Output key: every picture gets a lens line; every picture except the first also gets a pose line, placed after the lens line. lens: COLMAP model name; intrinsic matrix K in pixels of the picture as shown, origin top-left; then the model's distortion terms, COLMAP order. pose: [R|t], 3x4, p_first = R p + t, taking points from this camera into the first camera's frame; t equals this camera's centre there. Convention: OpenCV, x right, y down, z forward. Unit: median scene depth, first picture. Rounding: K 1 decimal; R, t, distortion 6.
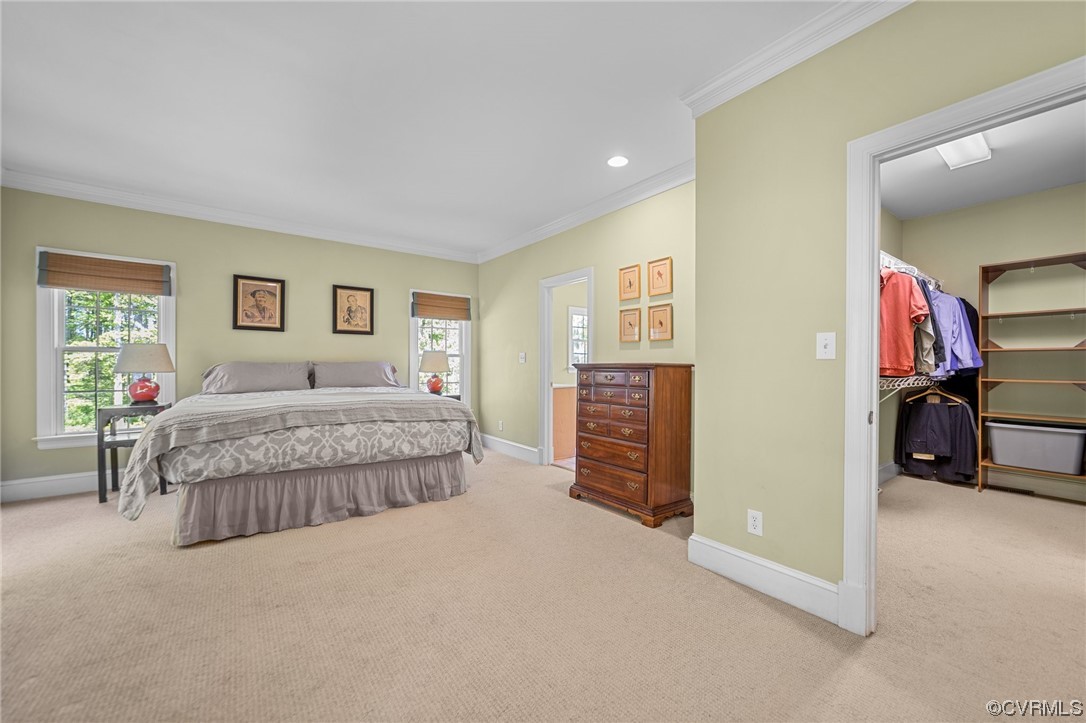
lens RADIAL K [[419.9, 0, 541.9], [0, 419.9, 365.1], [0, 0, 1]] dist [0.000382, 0.001225]
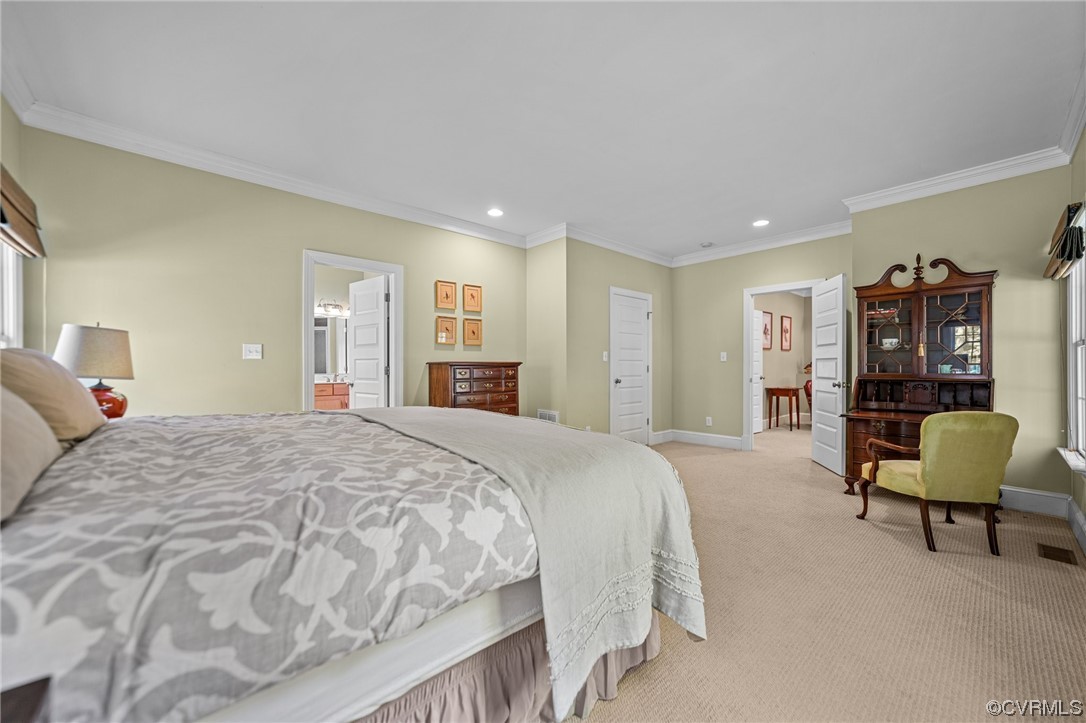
lens RADIAL K [[419.9, 0, 542.7], [0, 419.9, 362.4], [0, 0, 1]] dist [0.000382, 0.001225]
pose [[-0.096919, 0.000406, 0.995292, -1.073265], [-0.001073, 0.999999, -0.000512, -0.001904], [-0.995292, -0.001118, -0.096918, 0.887851]]
